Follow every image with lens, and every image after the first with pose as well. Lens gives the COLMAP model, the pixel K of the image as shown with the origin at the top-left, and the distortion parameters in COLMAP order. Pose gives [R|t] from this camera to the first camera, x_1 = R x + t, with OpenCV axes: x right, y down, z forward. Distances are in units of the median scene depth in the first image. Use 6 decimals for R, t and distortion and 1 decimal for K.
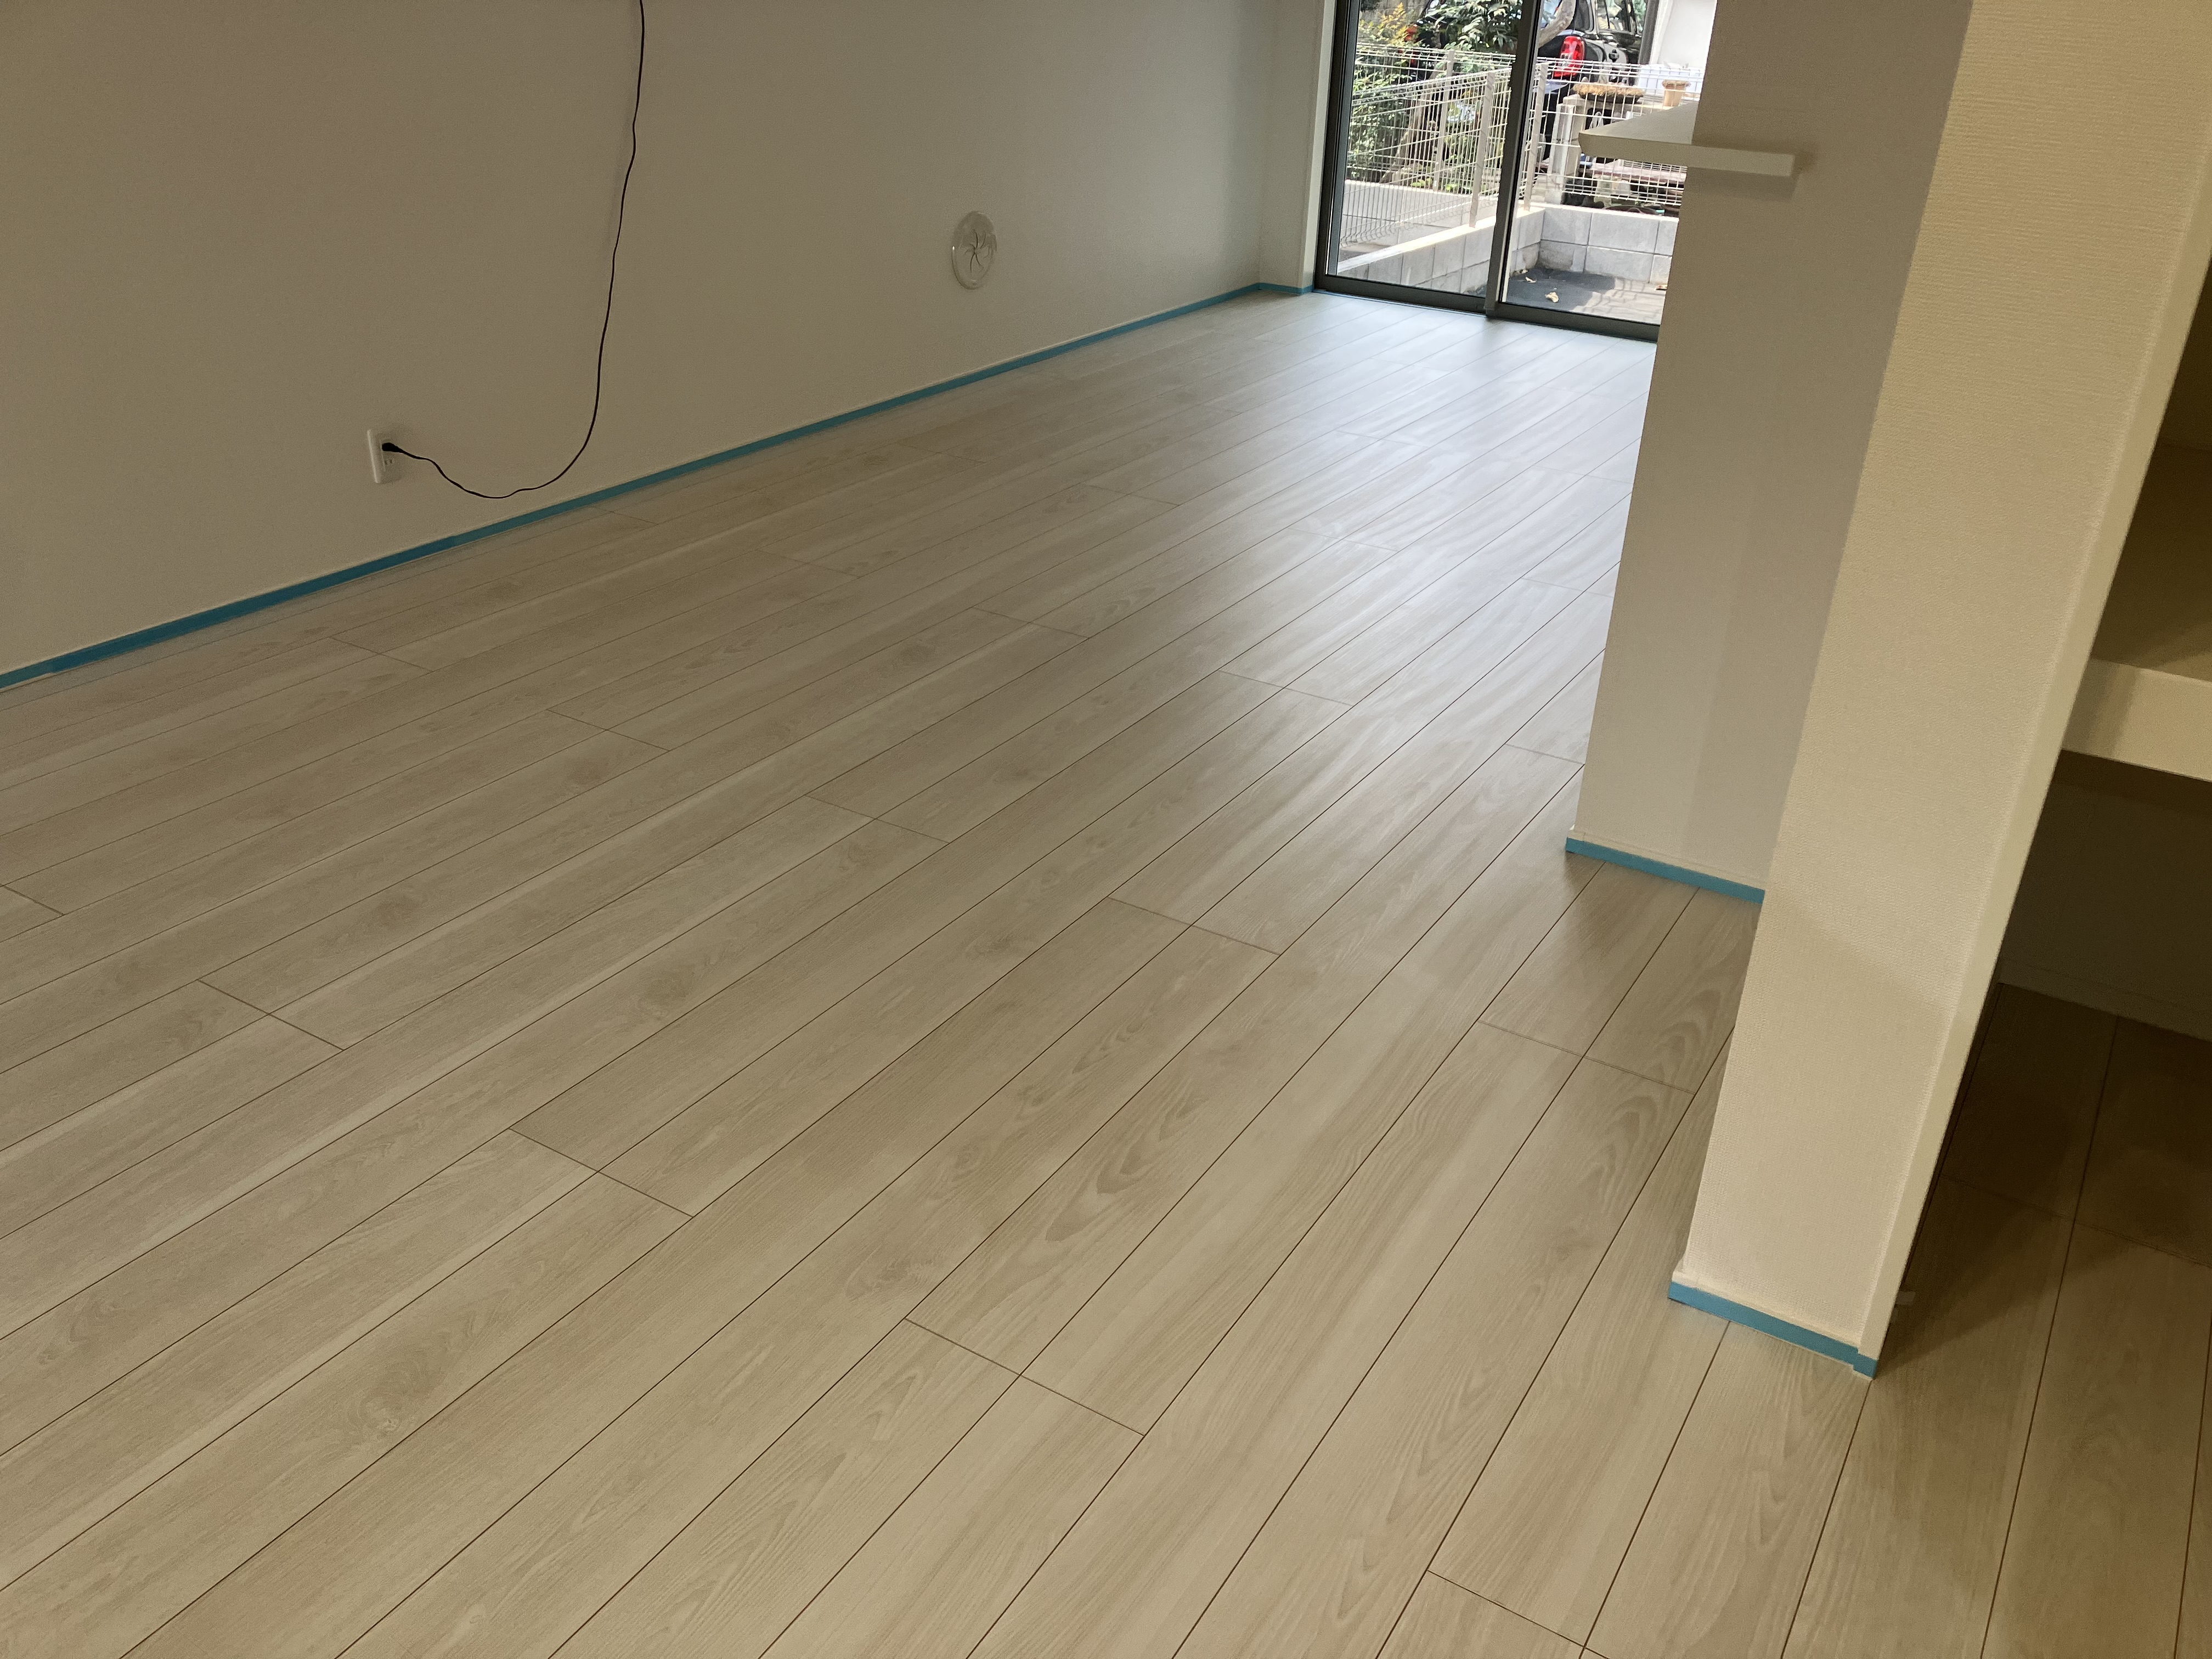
lens RADIAL K [[1819.9, 0, 1141.4], [0, 1819.9, 841.3], [0, 0, 1]] dist [0.017164, -0.003207]
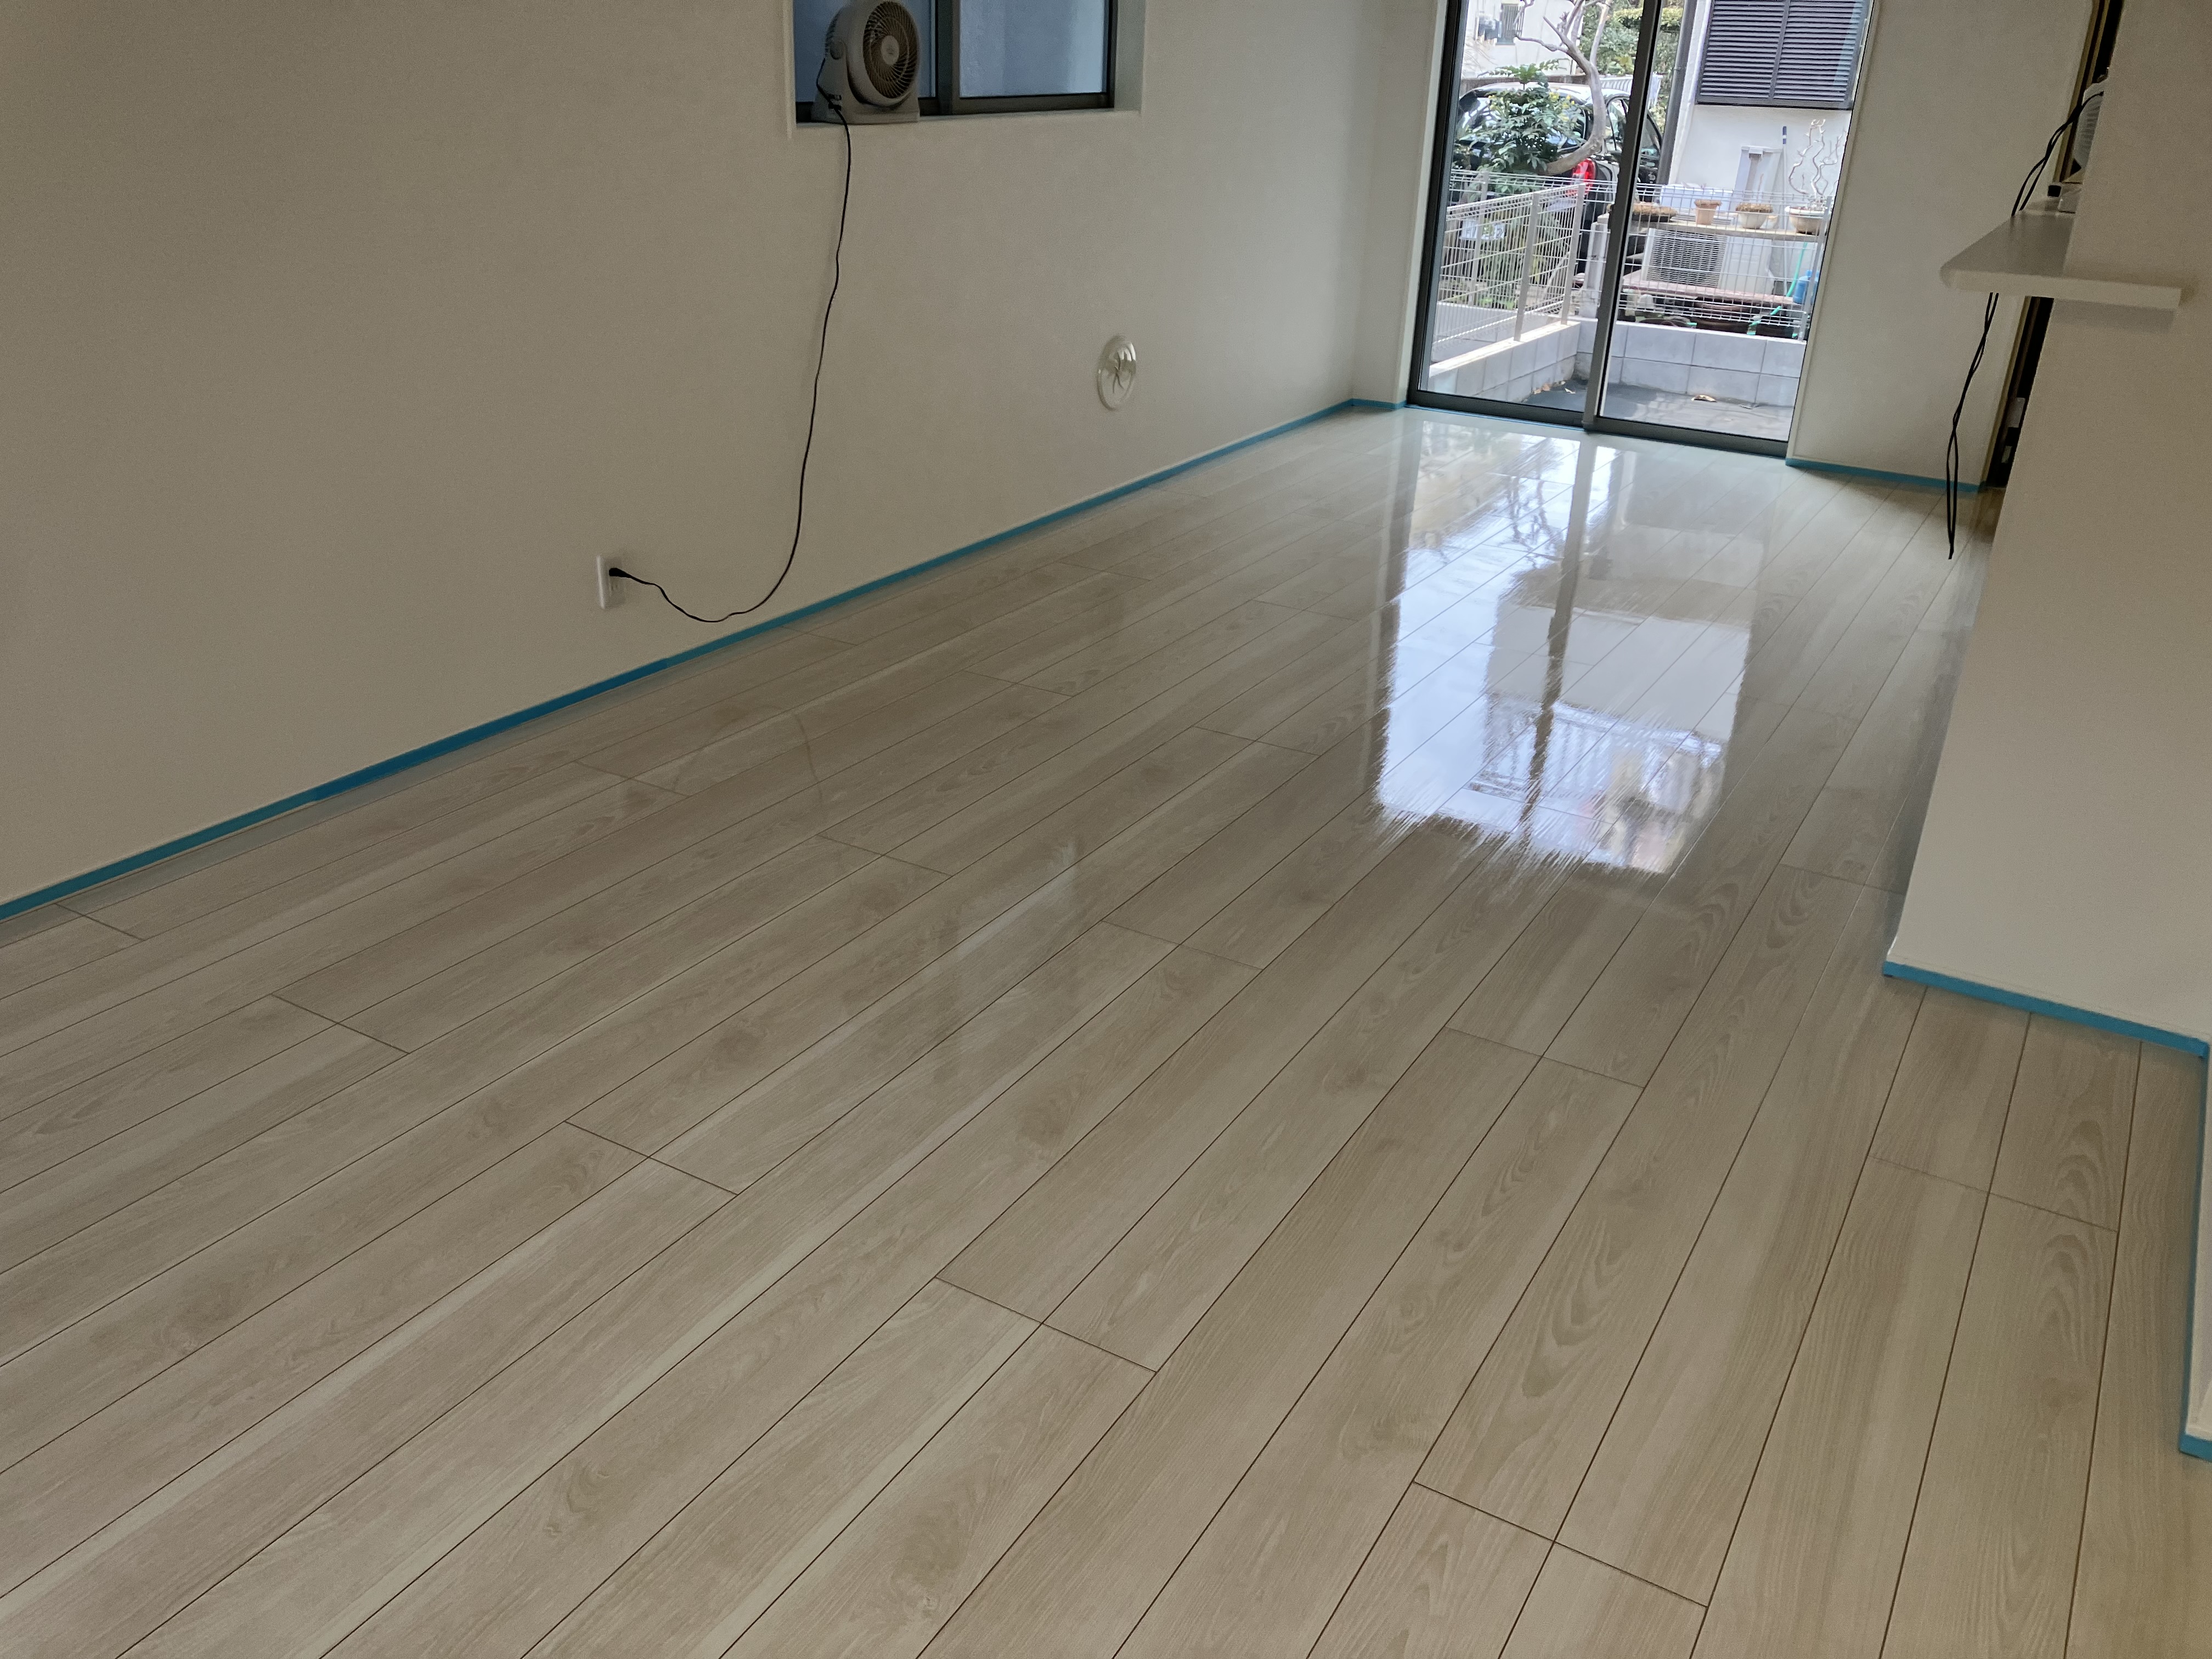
lens RADIAL K [[1806.1, 0, 1106.0], [0, 1806.1, 829.5], [0, 0, 1]] dist [0.036110, -0.063615]
pose [[0.999974, -0.006200, 0.003677, -0.239162], [0.006408, 0.998207, -0.059514, -0.021594], [-0.003301, 0.059536, 0.998221, 0.019434]]
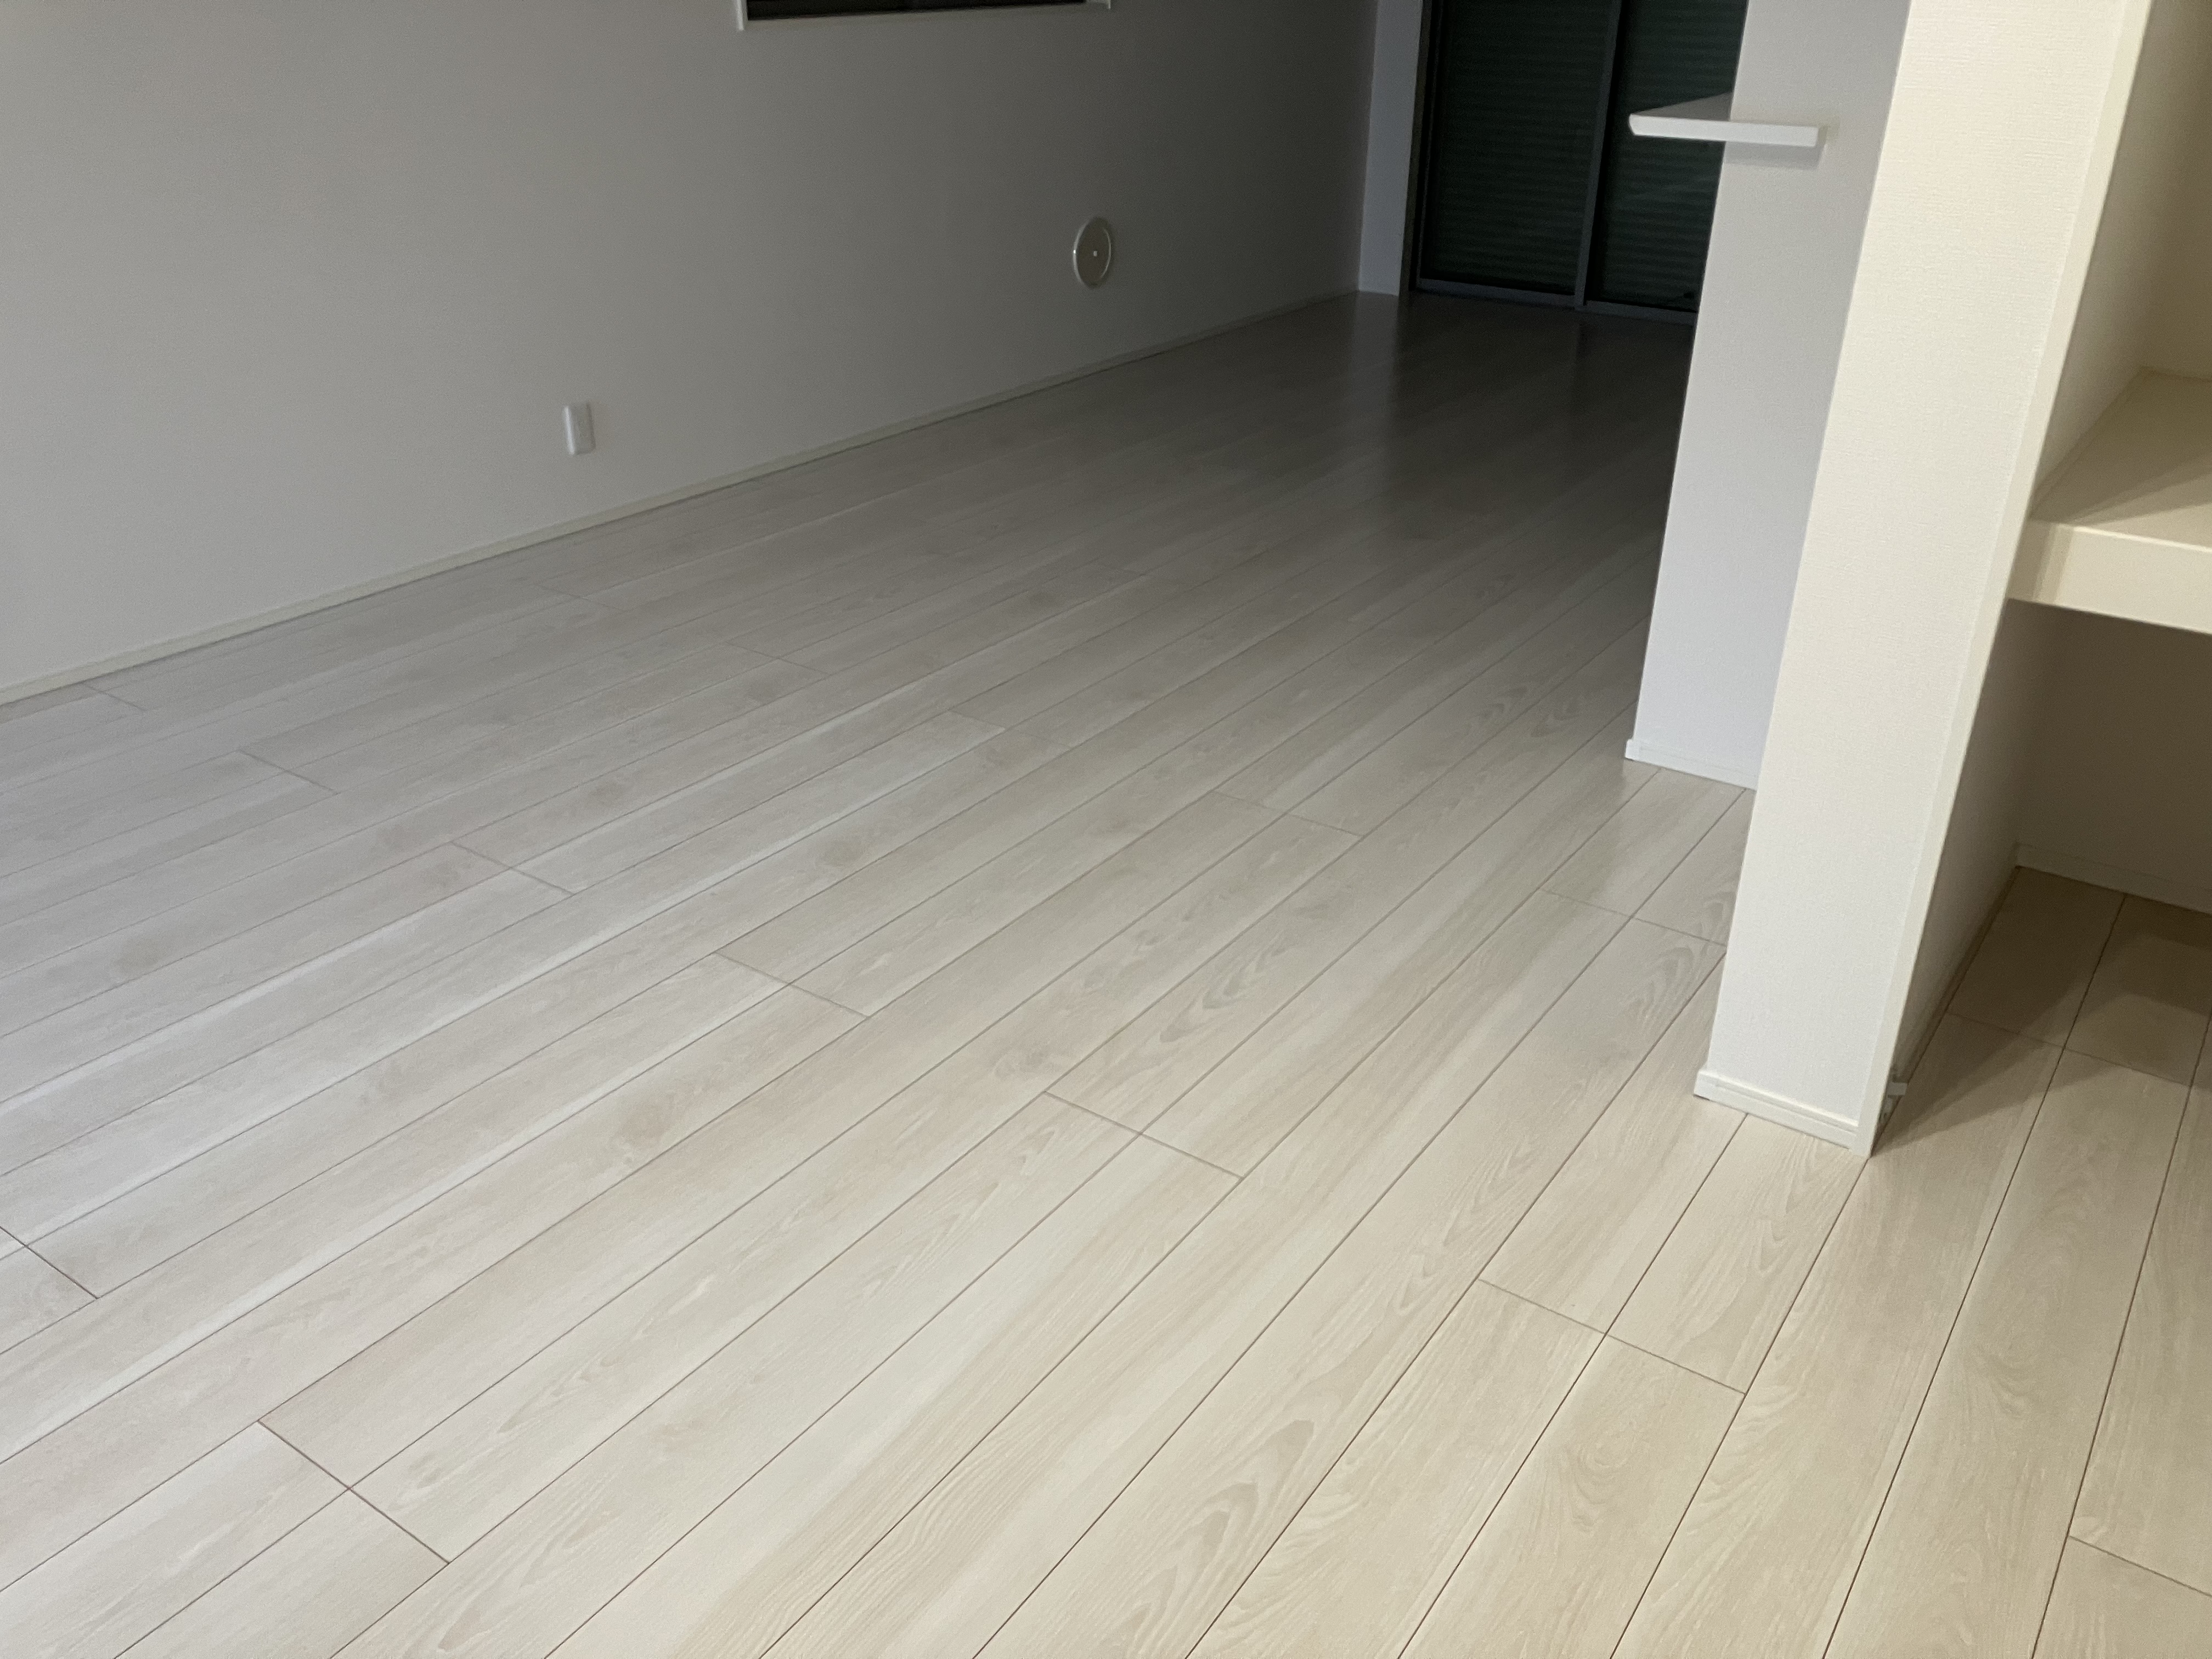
lens RADIAL K [[1799.7, 0, 1111.5], [0, 1799.7, 811.3], [0, 0, 1]] dist [0.065996, -0.118063]
pose [[0.997350, 0.007060, -0.072405, 0.000111], [-0.009020, 0.999601, -0.026779, 0.087337], [0.072187, 0.027361, 0.997016, -0.156901]]
